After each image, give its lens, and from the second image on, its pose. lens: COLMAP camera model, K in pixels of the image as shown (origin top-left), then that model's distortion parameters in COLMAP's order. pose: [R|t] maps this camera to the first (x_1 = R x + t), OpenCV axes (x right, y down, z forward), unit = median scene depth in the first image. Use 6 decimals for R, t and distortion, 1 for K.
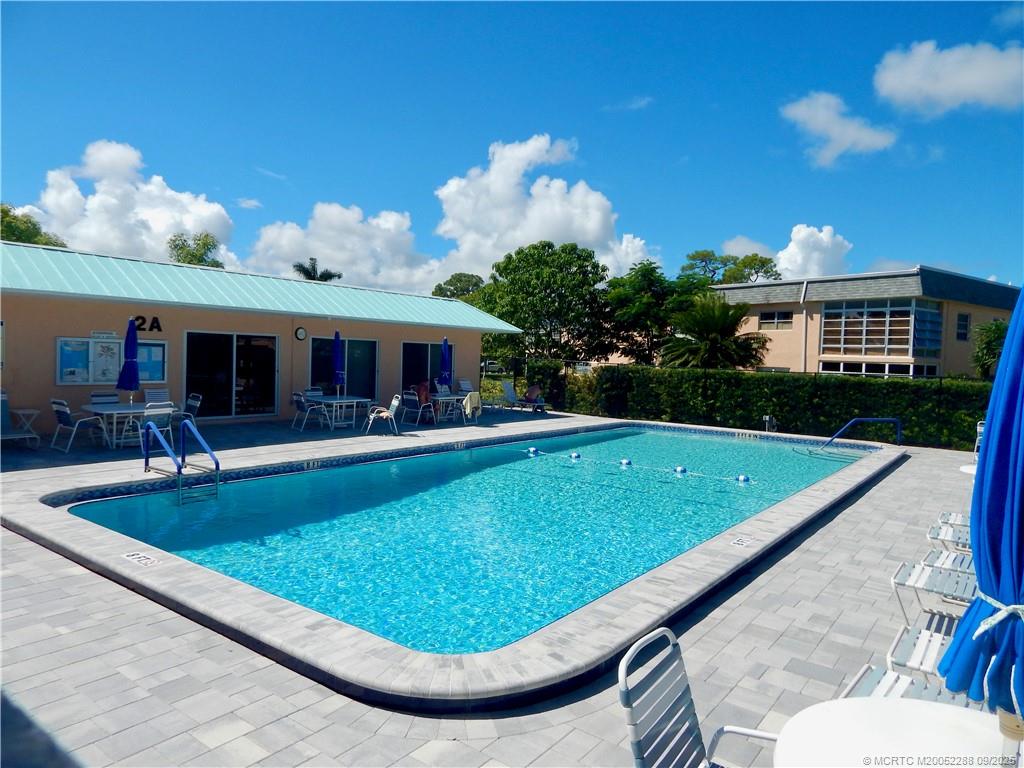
lens RADIAL K [[681.6, 0, 510.9], [0, 681.6, 379.9], [0, 0, 1]] dist [0.009130, -0.009310]
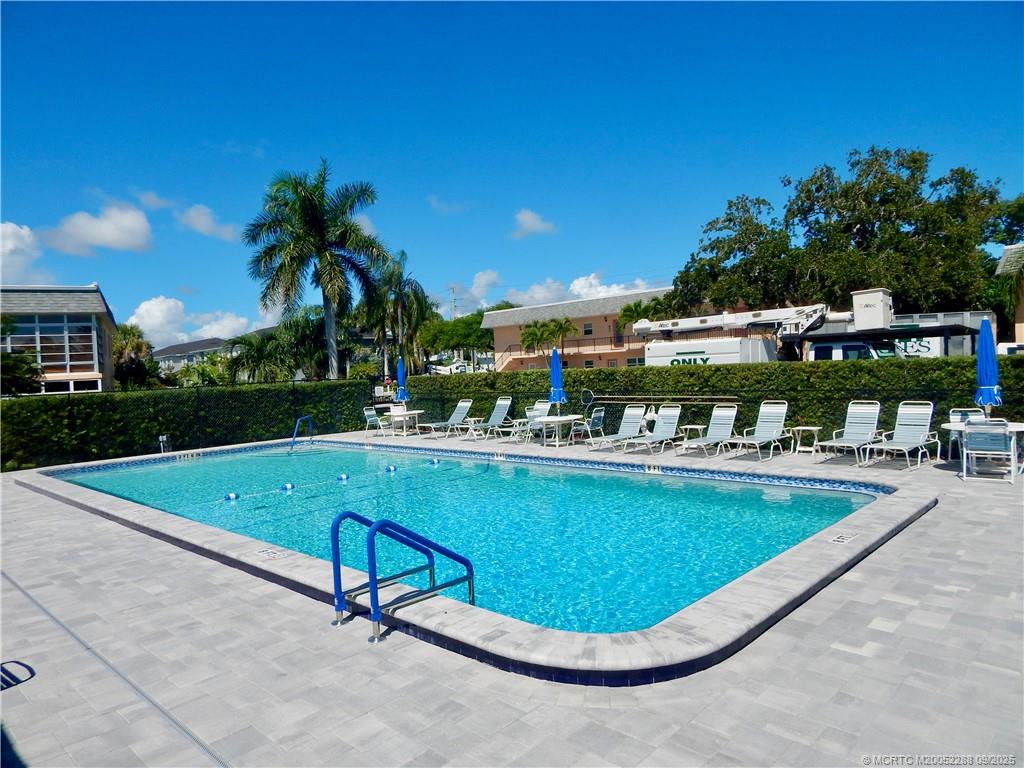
lens RADIAL K [[681.6, 0, 510.9], [0, 681.6, 379.9], [0, 0, 1]] dist [0.009130, -0.009310]
pose [[0.118706, -0.061155, 0.991044, -0.454642], [0.086358, 0.994955, 0.051052, -0.028595], [-0.989167, 0.079524, 0.123388, 0.365924]]
